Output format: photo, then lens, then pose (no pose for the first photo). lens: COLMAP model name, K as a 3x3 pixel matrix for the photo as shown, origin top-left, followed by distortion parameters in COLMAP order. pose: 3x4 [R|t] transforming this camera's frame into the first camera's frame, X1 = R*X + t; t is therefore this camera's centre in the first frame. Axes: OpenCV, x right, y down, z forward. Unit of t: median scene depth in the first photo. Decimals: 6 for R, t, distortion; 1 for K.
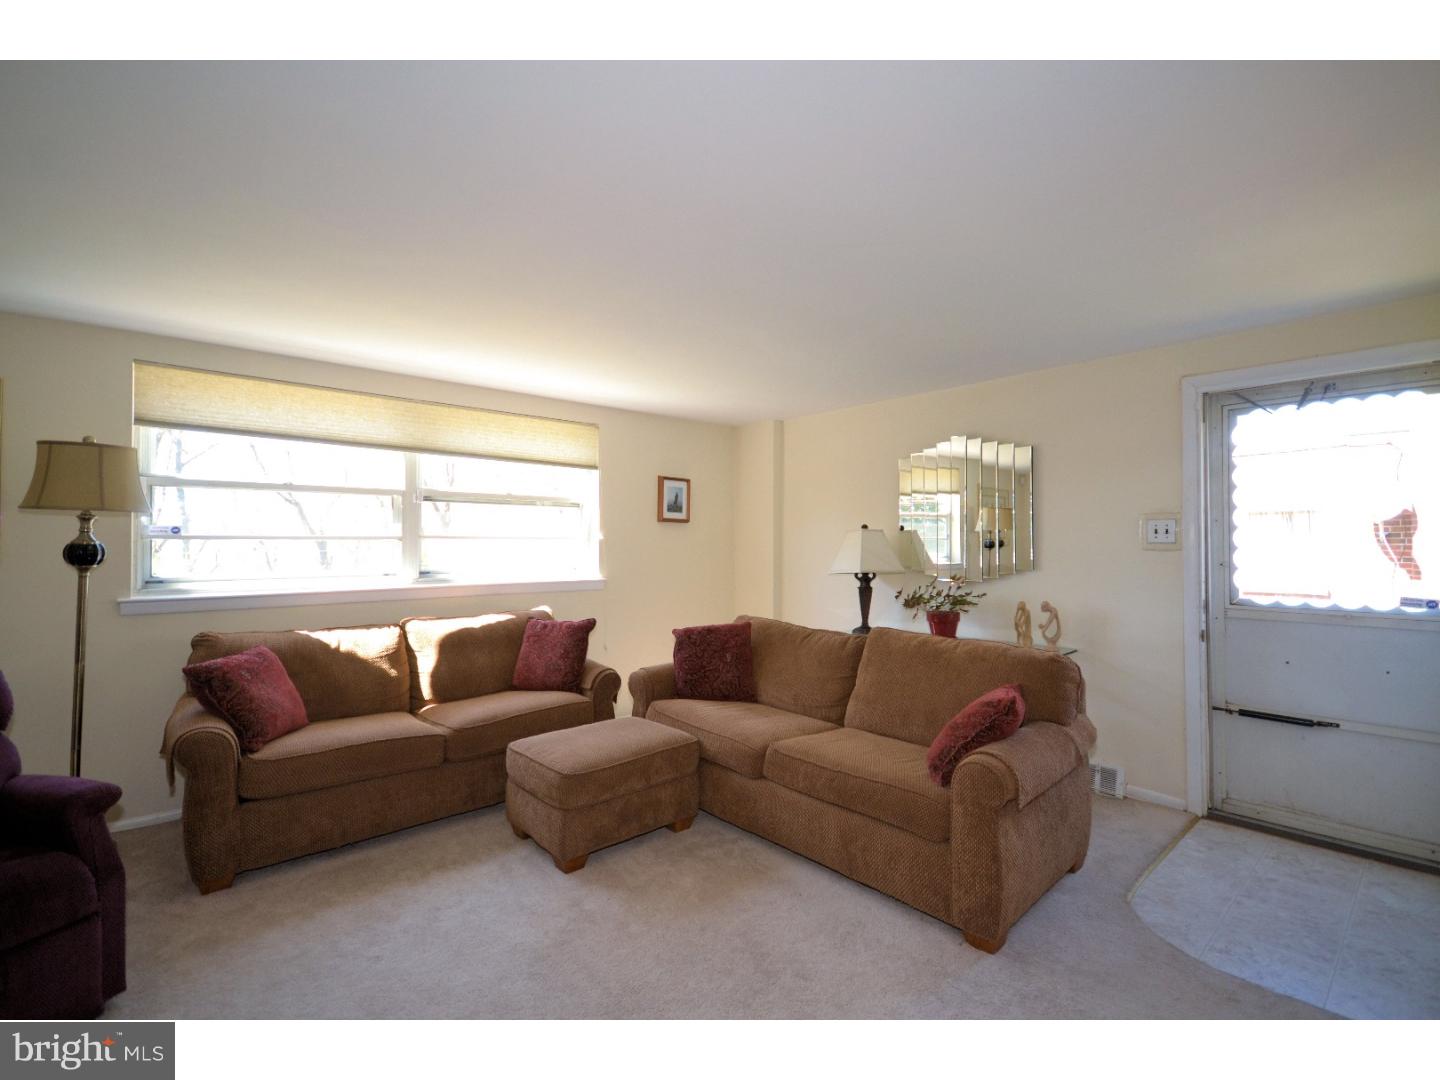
lens RADIAL K [[636.9, 0, 726.7], [0, 636.9, 530.2], [0, 0, 1]] dist [0.004223, 0.000014]
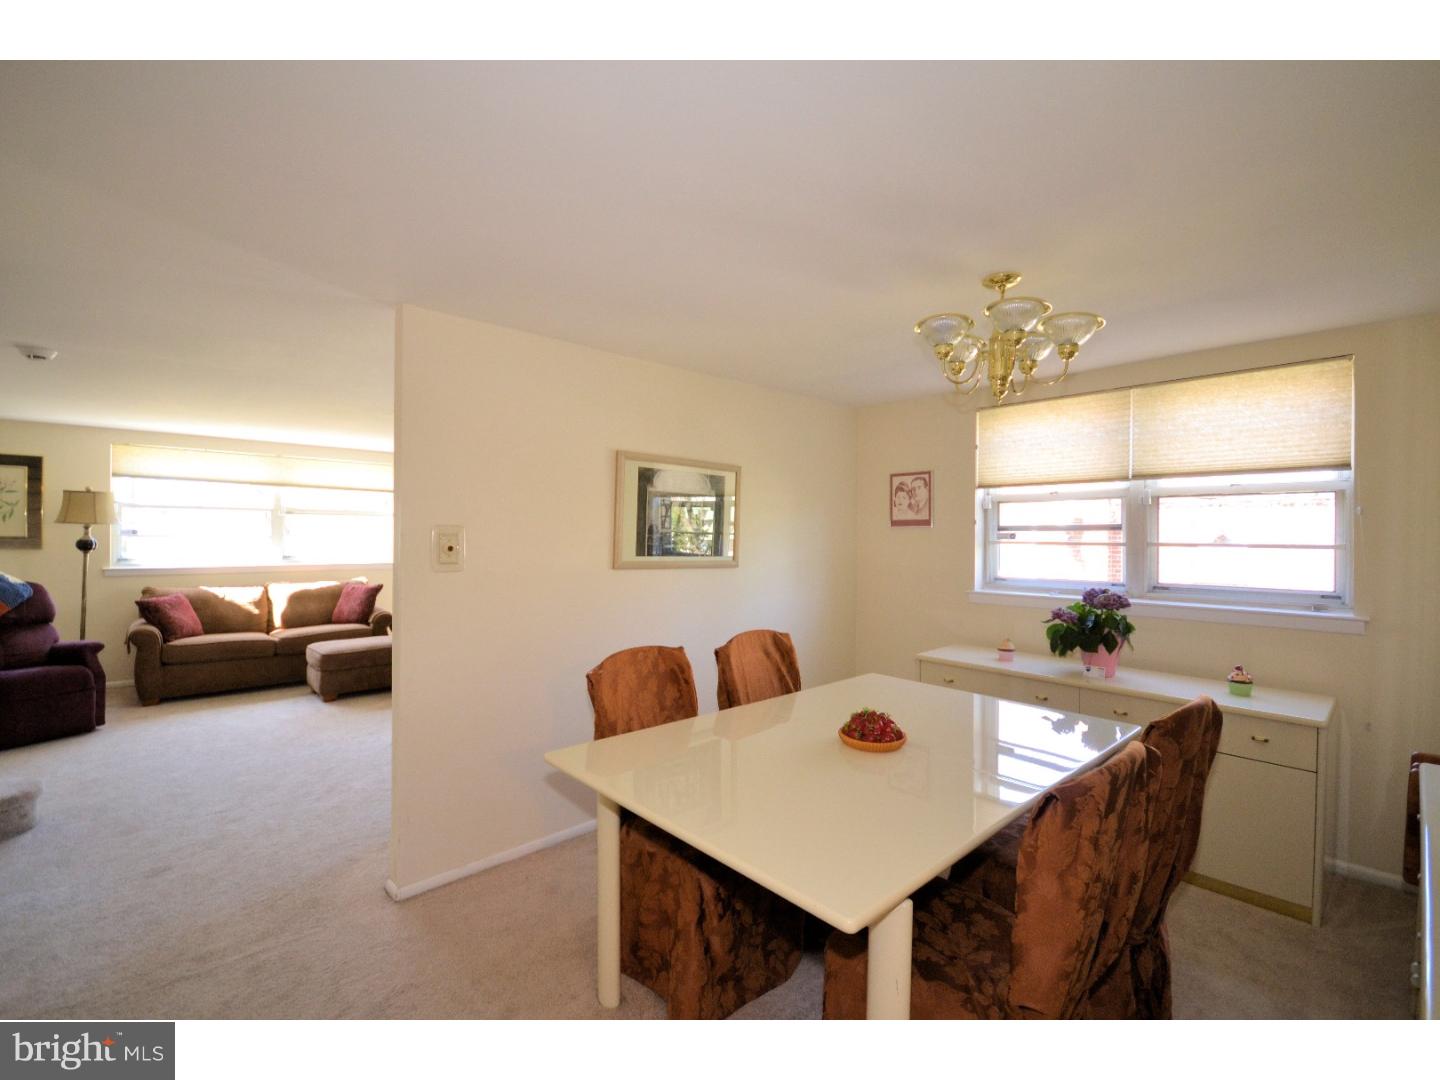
lens RADIAL K [[636.9, 0, 716.6], [0, 636.9, 532.6], [0, 0, 1]] dist [0.004223, 0.000014]
pose [[0.999980, 0.005497, -0.003270, 0.882447], [-0.005454, 0.999902, 0.012880, -0.033433], [0.003341, -0.012862, 0.999912, -0.899936]]
